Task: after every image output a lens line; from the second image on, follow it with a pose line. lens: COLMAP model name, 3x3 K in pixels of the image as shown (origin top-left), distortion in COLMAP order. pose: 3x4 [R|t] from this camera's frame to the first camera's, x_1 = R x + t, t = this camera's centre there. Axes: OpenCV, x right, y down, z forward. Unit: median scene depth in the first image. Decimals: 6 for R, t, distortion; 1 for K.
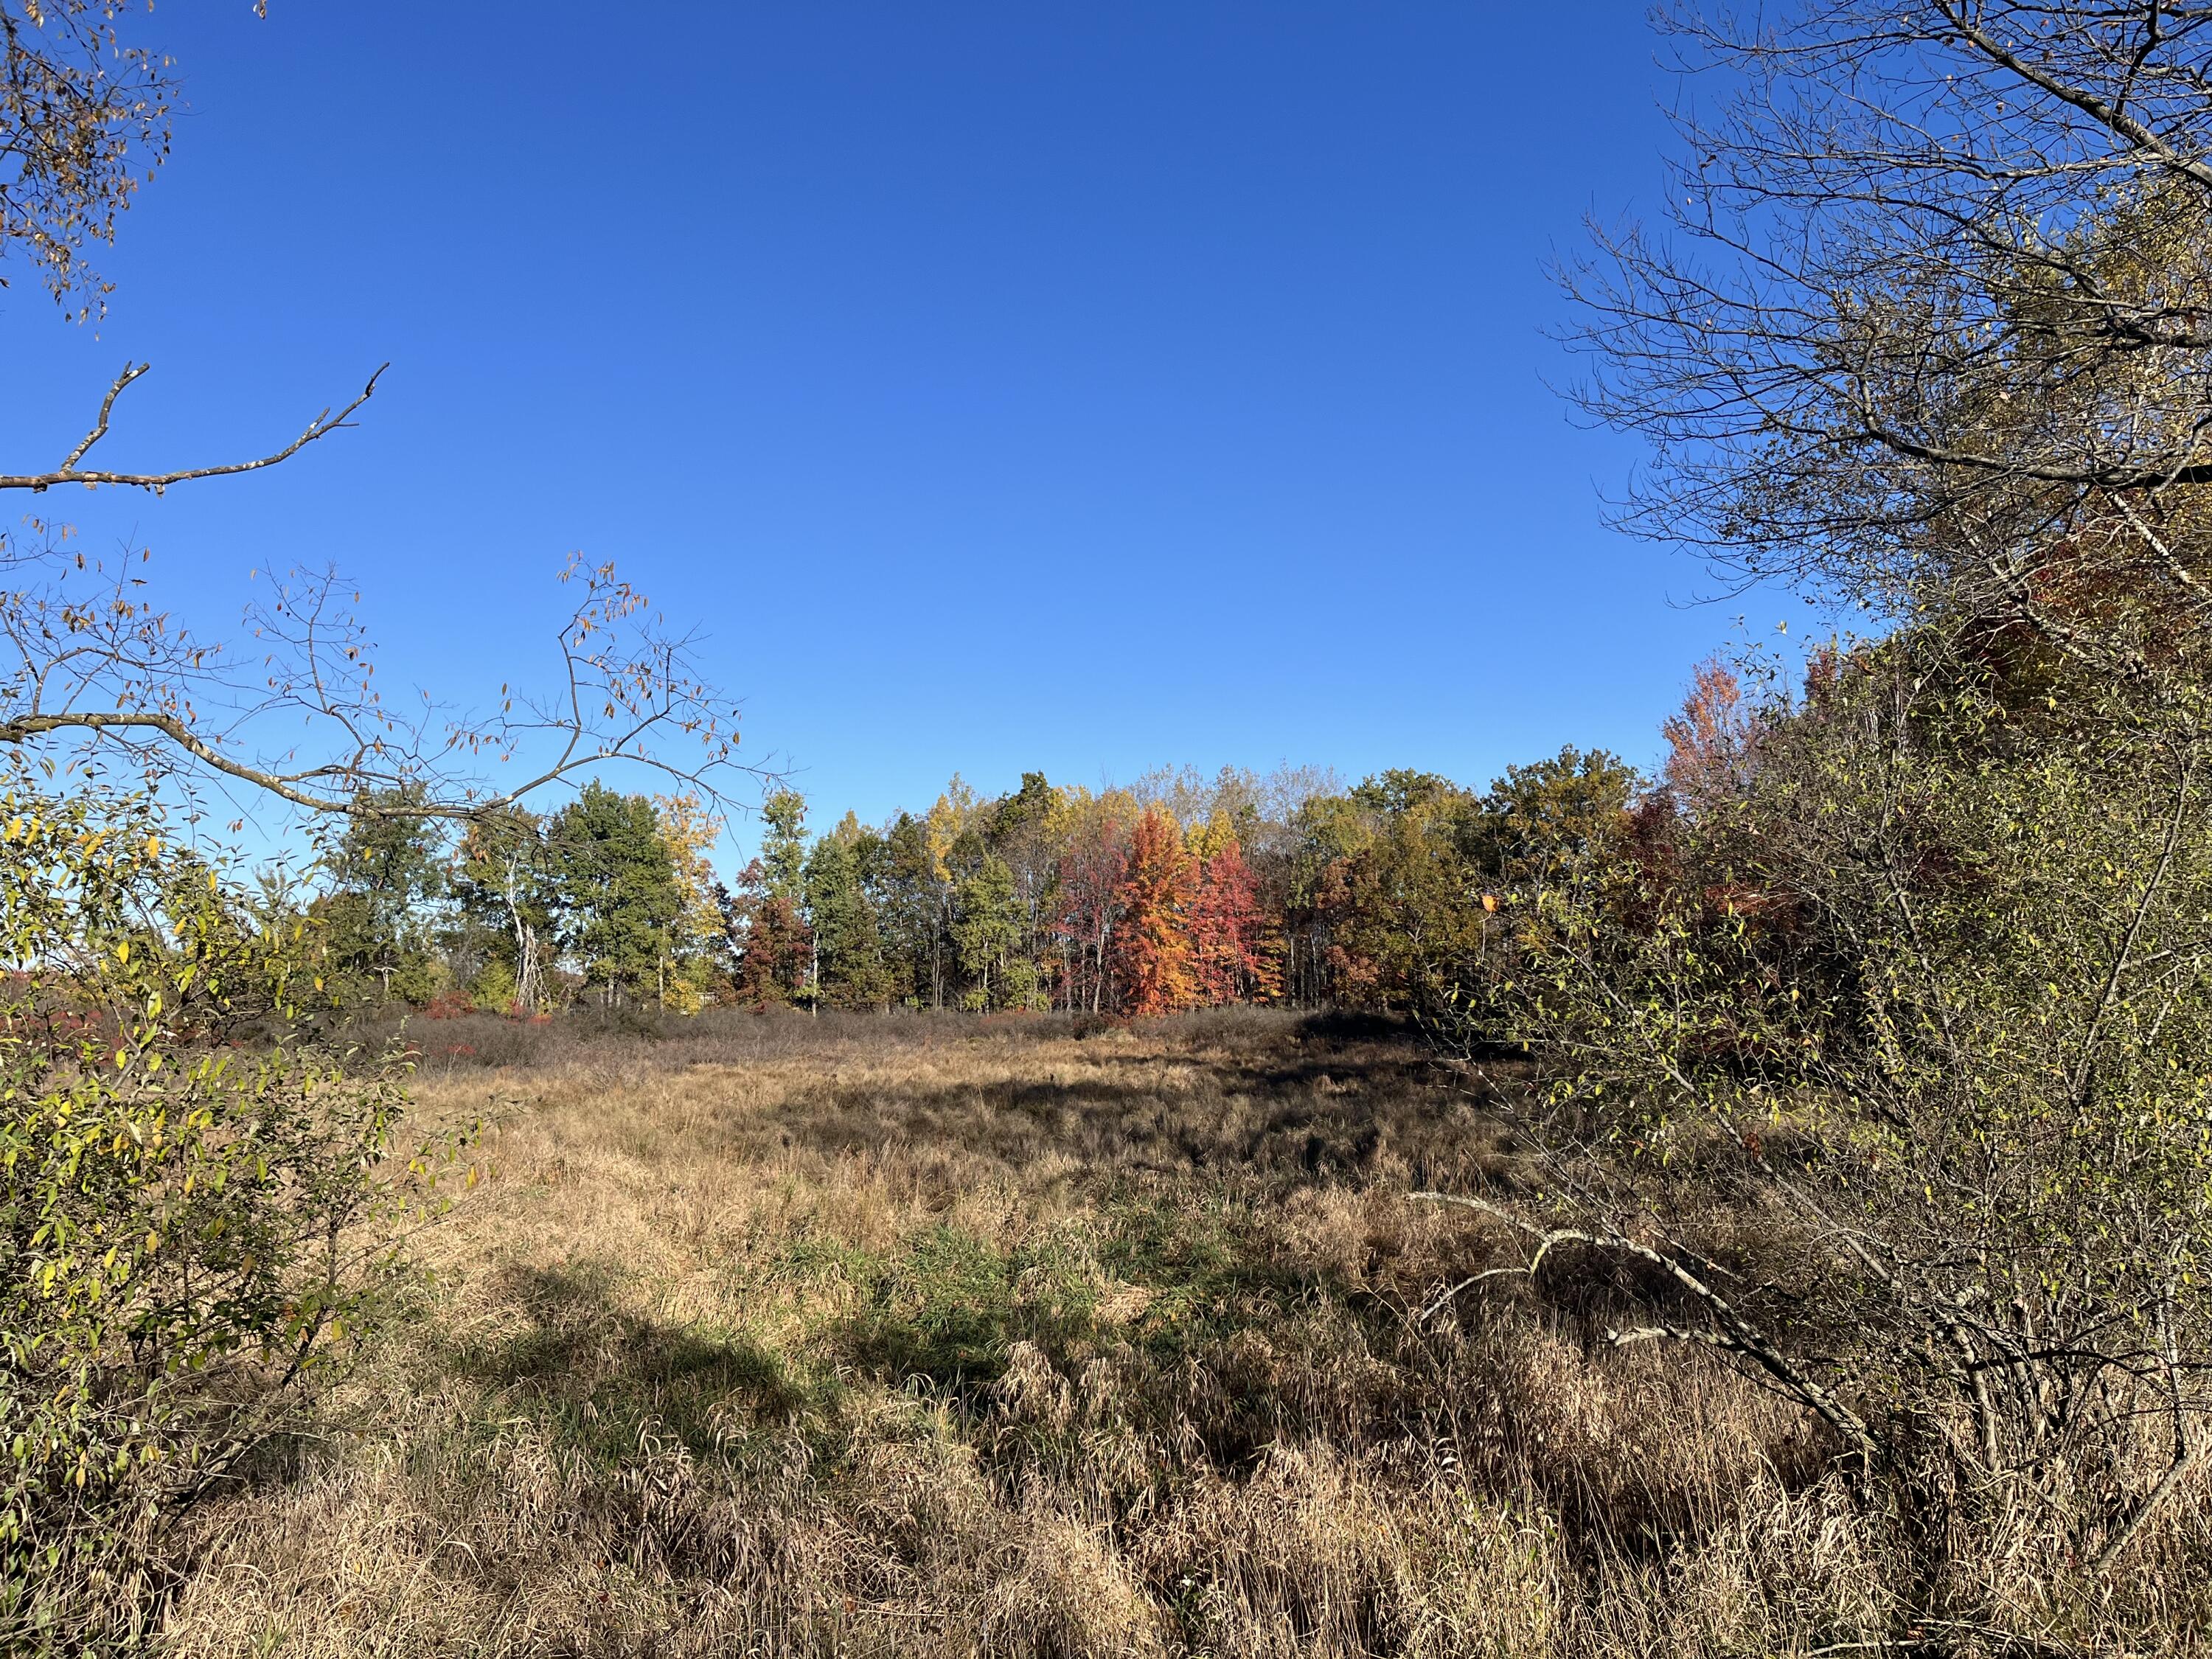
lens RADIAL K [[1645.2, 0, 1101.1], [0, 1645.2, 831.3], [0, 0, 1]] dist [0.049116, -0.081064]
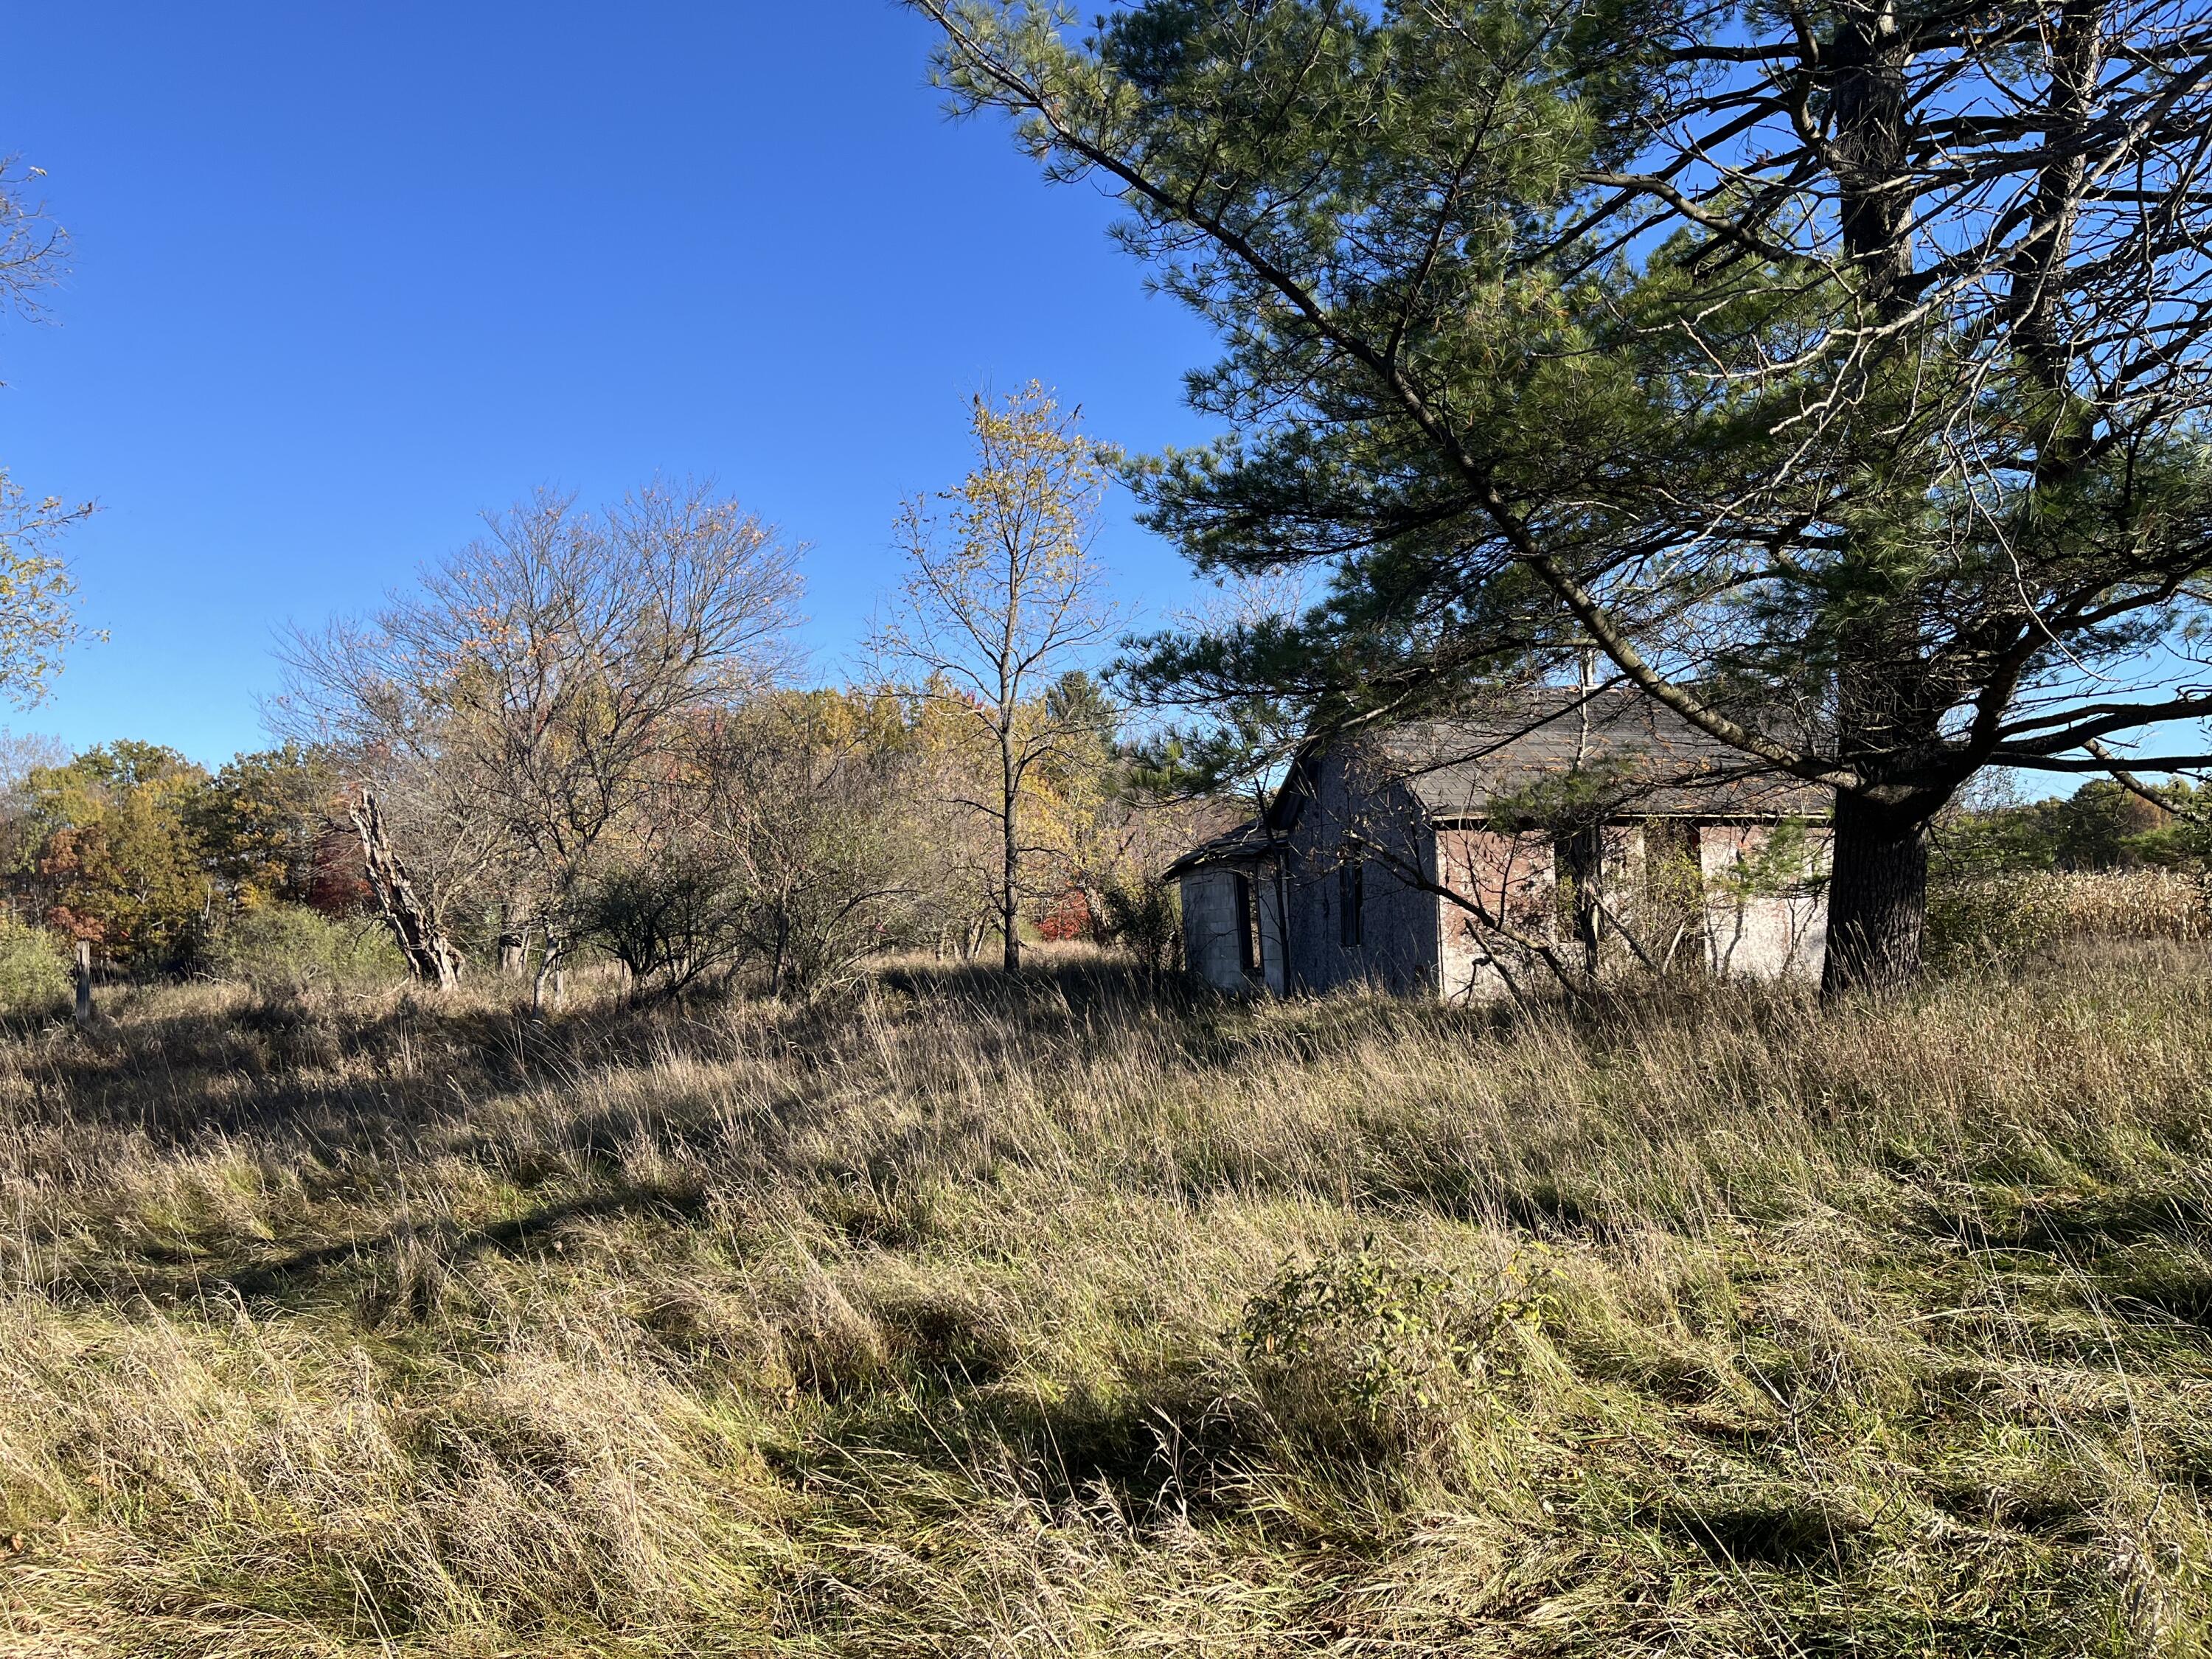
lens RADIAL K [[1645.2, 0, 1122.1], [0, 1645.2, 825.2], [0, 0, 1]] dist [0.049116, -0.081064]
pose [[0.748994, 0.030951, 0.661853, -0.061820], [-0.047095, 0.998869, 0.006585, -0.026268], [-0.660900, -0.036102, 0.749605, -0.308718]]
